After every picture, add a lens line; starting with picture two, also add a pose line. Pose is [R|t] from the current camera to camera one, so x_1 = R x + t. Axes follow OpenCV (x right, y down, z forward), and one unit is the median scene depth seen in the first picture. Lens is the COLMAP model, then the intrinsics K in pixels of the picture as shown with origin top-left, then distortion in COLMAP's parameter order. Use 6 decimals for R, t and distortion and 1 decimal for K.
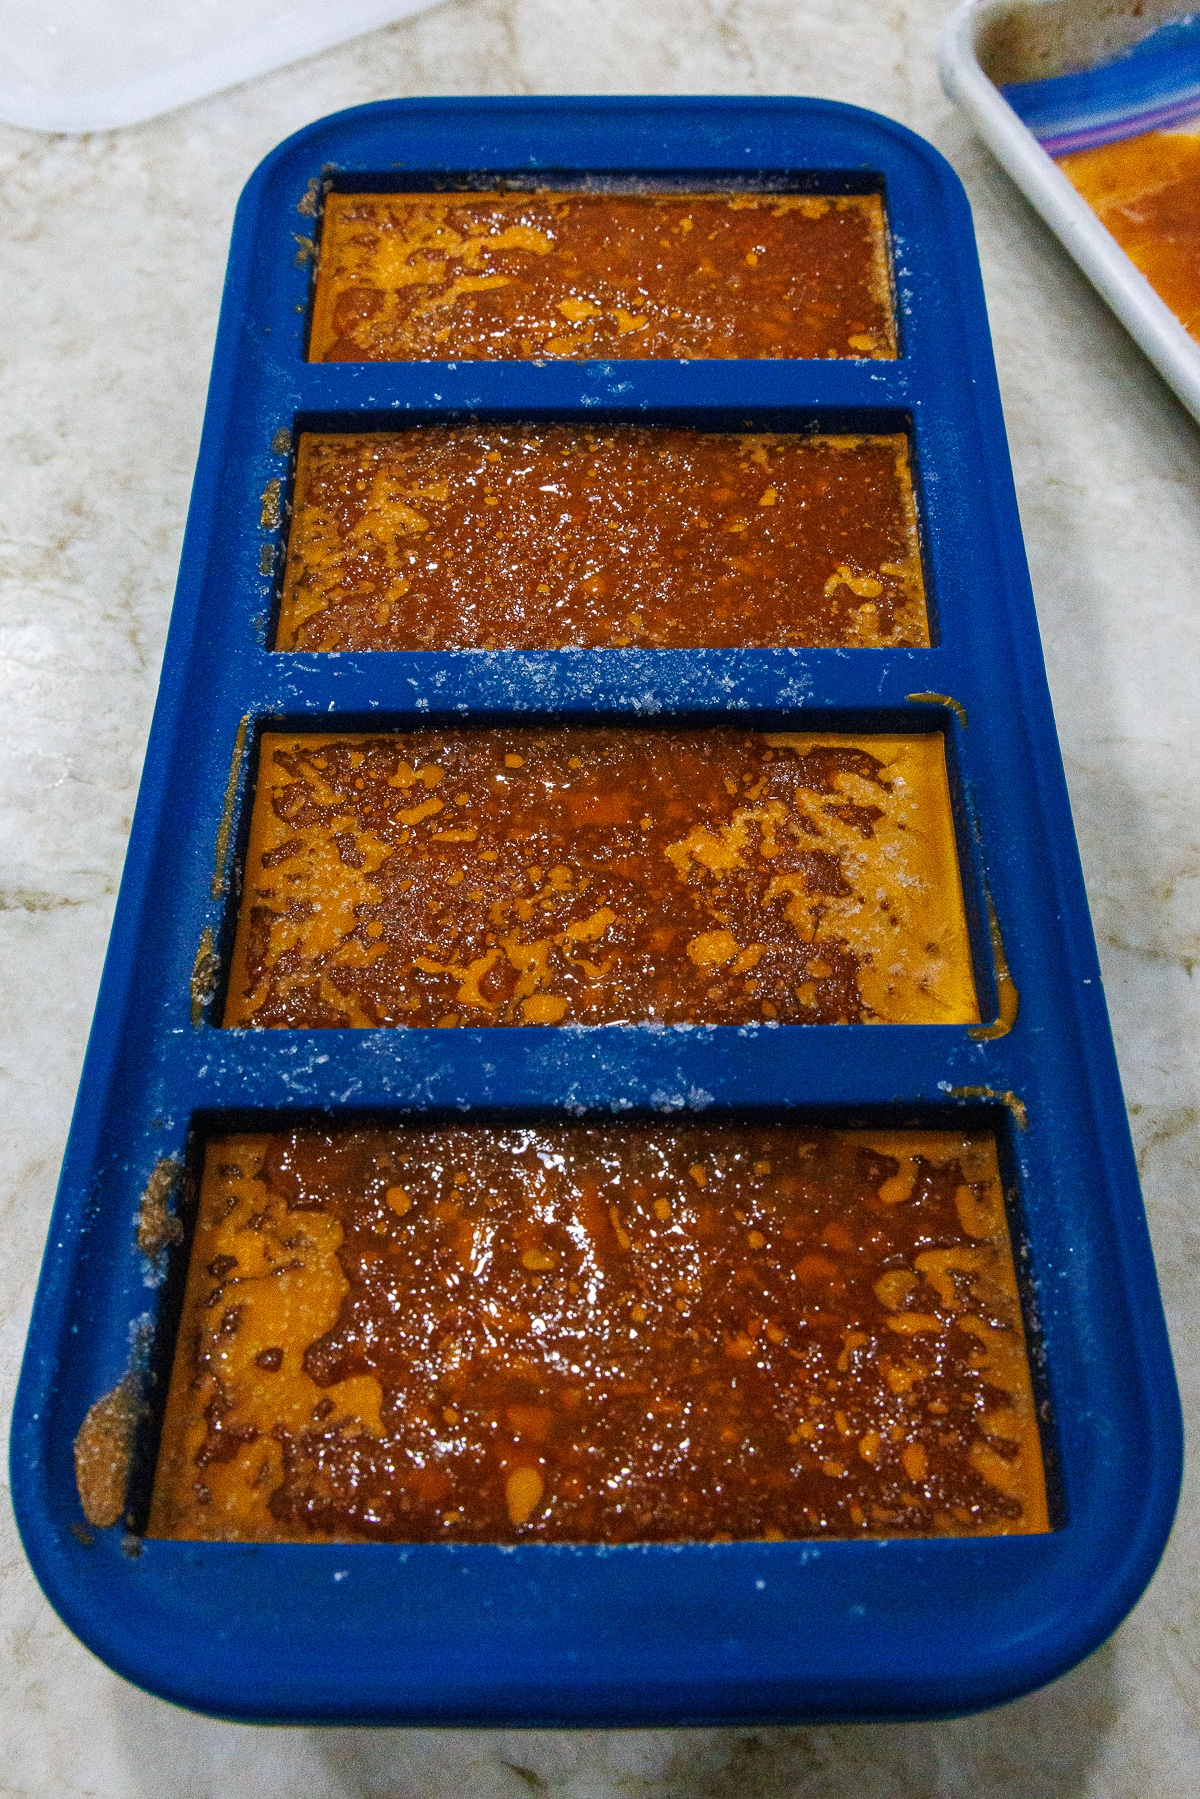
lens RADIAL K [[1434.8, 0, 600.0], [0, 1434.8, 899.5], [0, 0, 1]] dist [-0.002440, -0.001904]
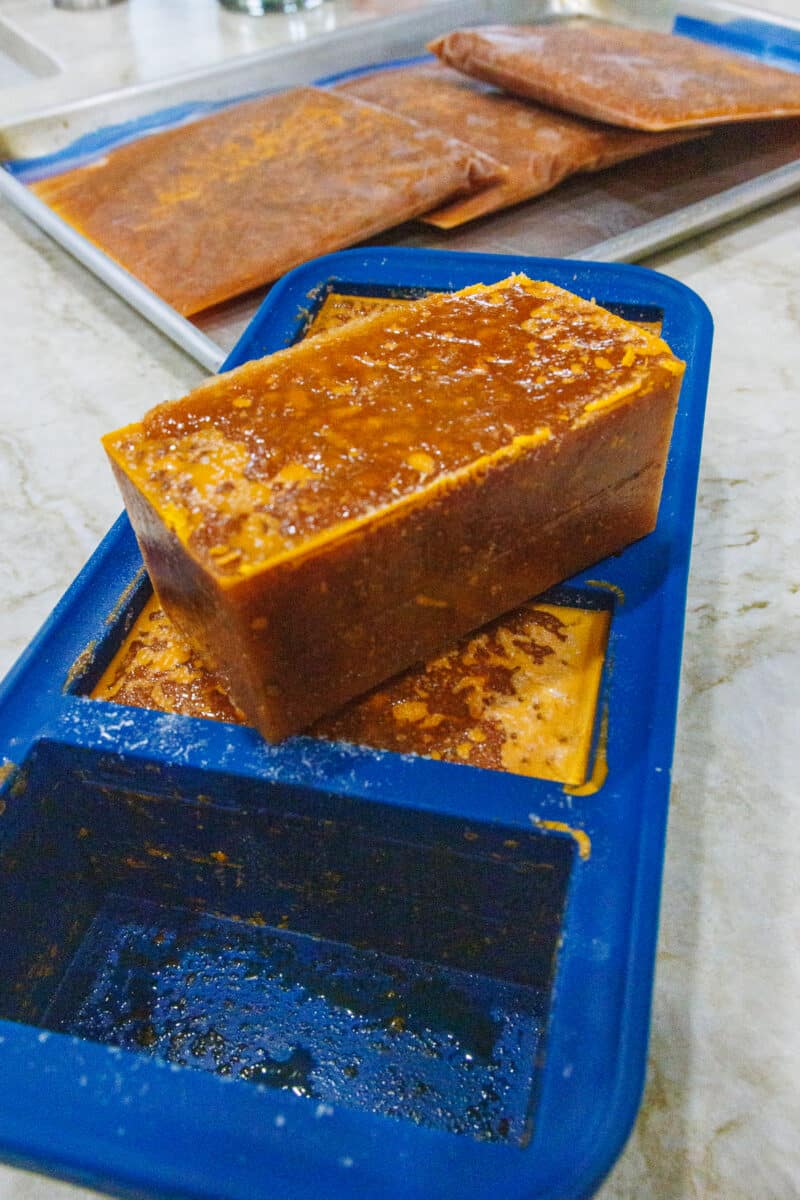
lens RADIAL K [[957.0, 0, 400.0], [0, 957.0, 600.0], [0, 0, 1]] dist [-0.002440, -0.001904]
pose [[0.970109, 0.147907, -0.192384, 0.229334], [-0.192538, 0.951684, -0.239219, 0.154372], [0.147706, 0.269110, 0.951716, 0.040484]]
